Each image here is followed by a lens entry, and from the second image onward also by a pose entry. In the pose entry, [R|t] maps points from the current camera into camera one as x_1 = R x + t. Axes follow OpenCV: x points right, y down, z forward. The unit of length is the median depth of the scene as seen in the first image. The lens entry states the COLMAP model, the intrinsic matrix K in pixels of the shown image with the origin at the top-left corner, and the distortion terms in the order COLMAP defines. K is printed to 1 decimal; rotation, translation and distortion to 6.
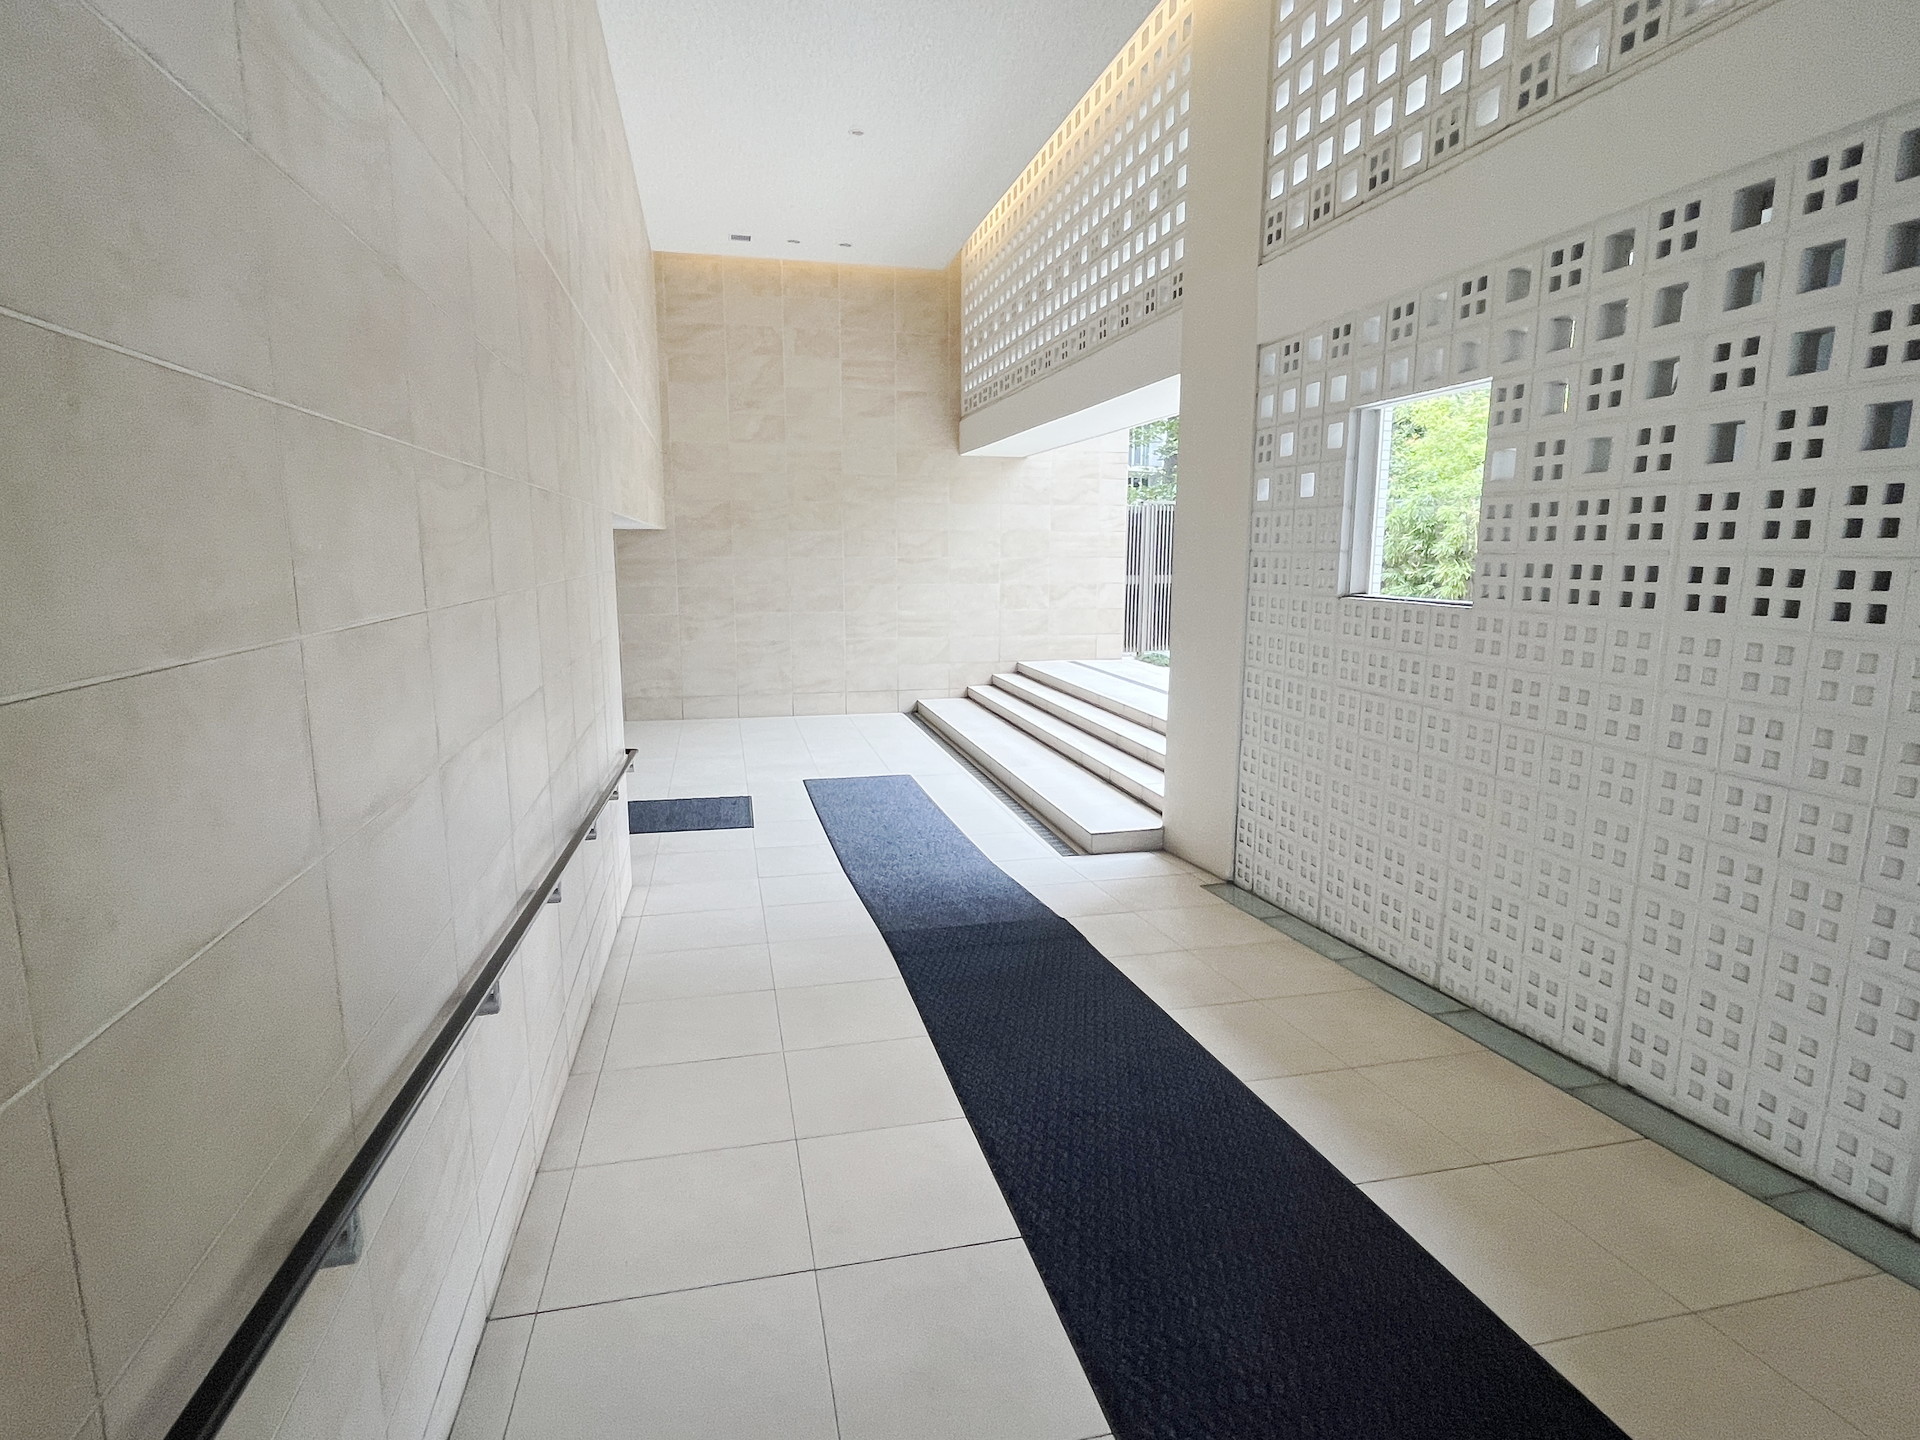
lens RADIAL K [[1009.9, 0, 960.0], [0, 1009.9, 720.0], [0, 0, 1]] dist [0.000145, -0.000050]
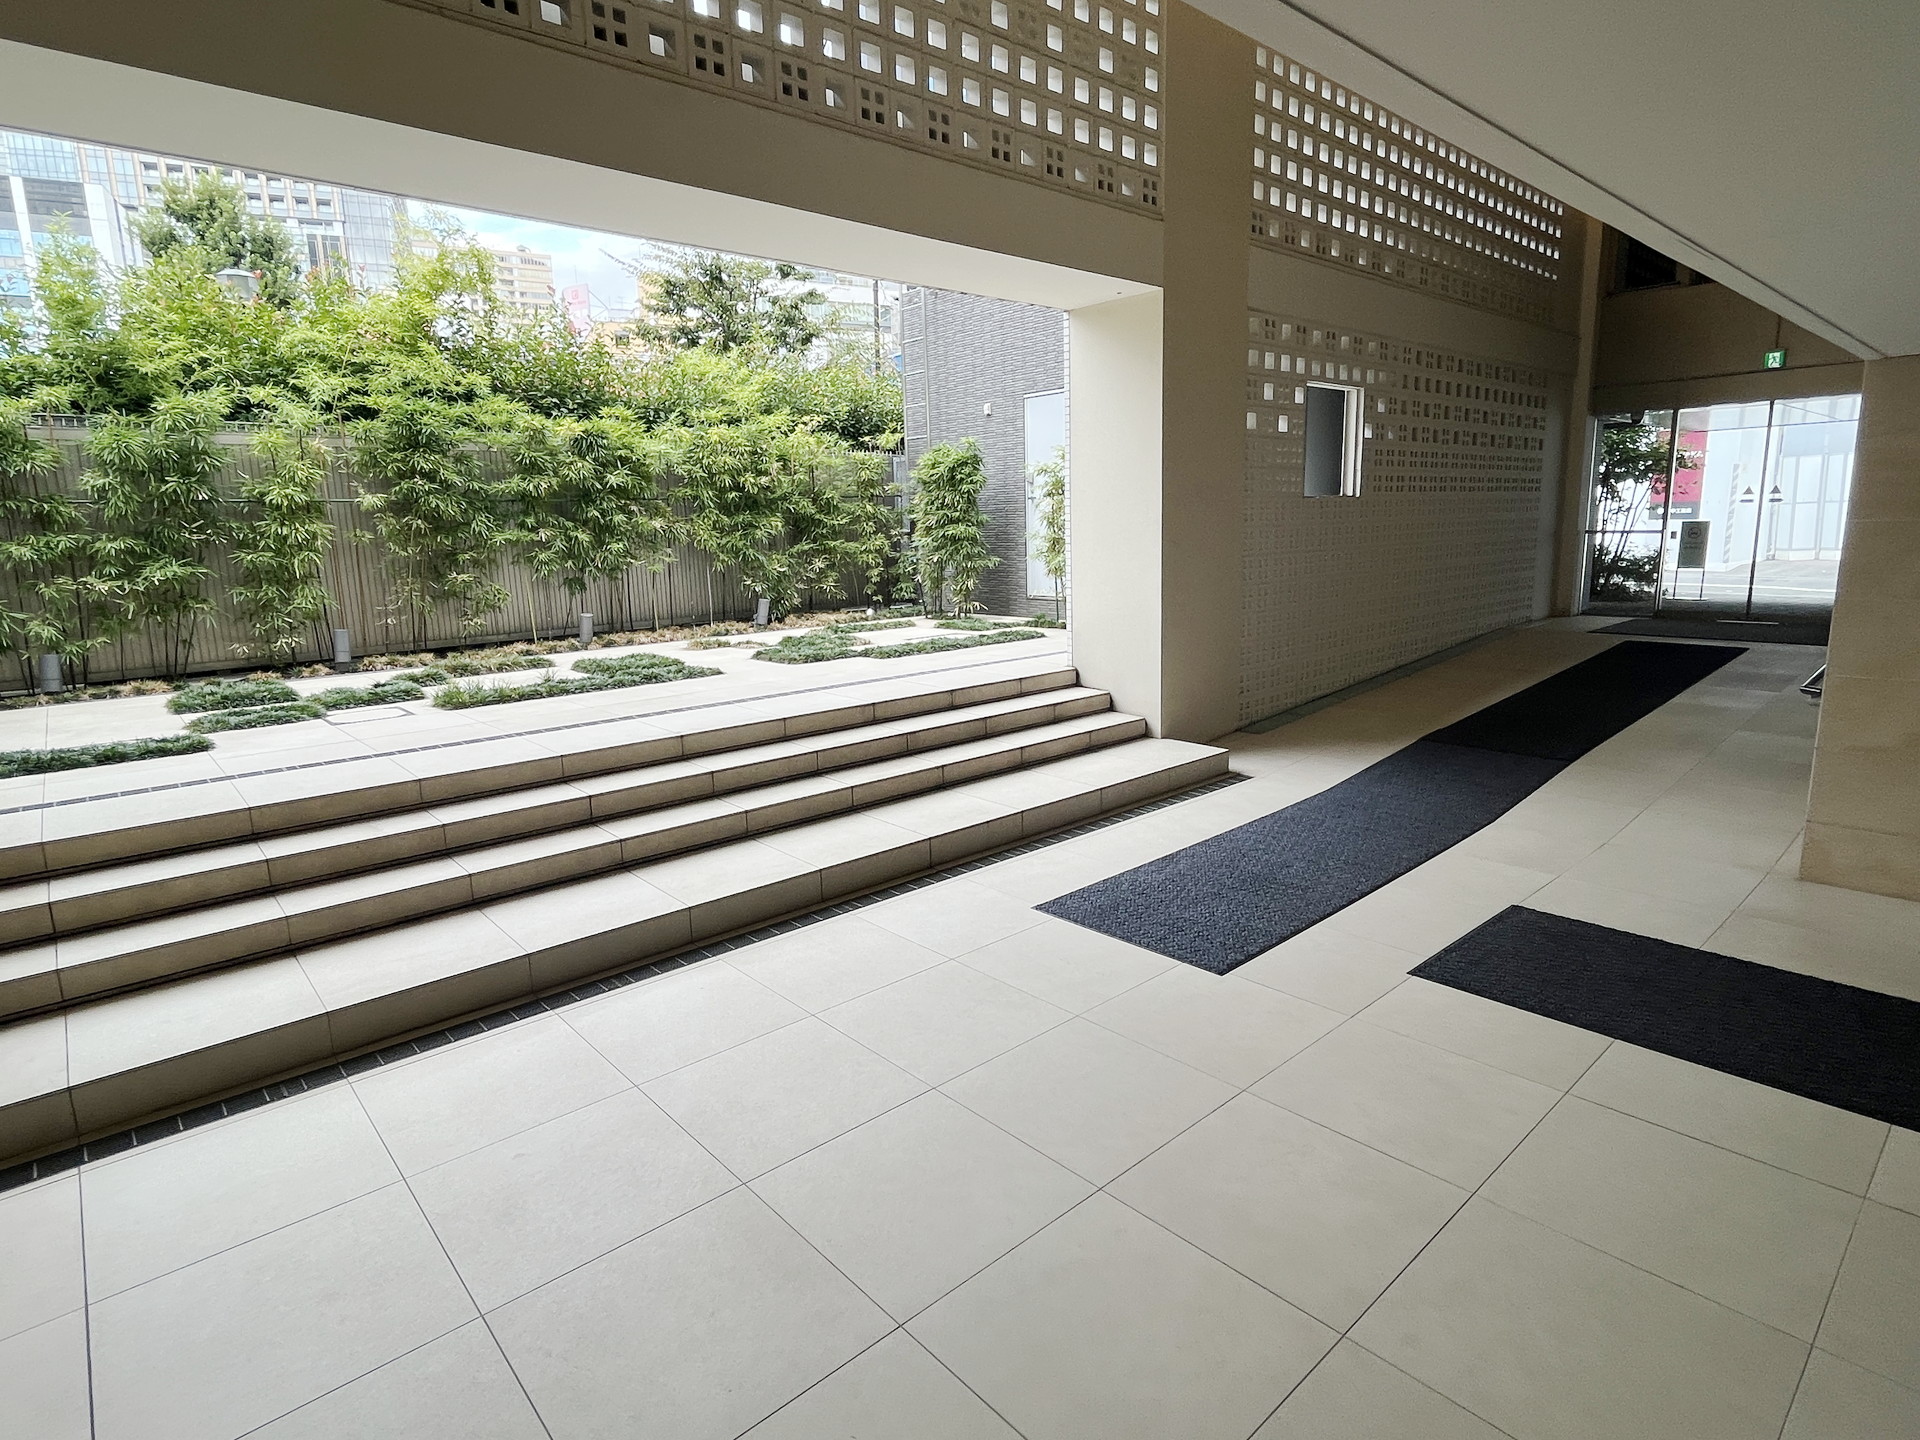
lens RADIAL K [[1009.9, 0, 960.0], [0, 1009.9, 720.0], [0, 0, 1]] dist [0.000145, -0.000050]
pose [[-0.476285, -0.157226, 0.865120, -0.780816], [0.168193, 0.949426, 0.265145, -0.288472], [-0.863055, 0.271791, -0.425753, 2.135356]]
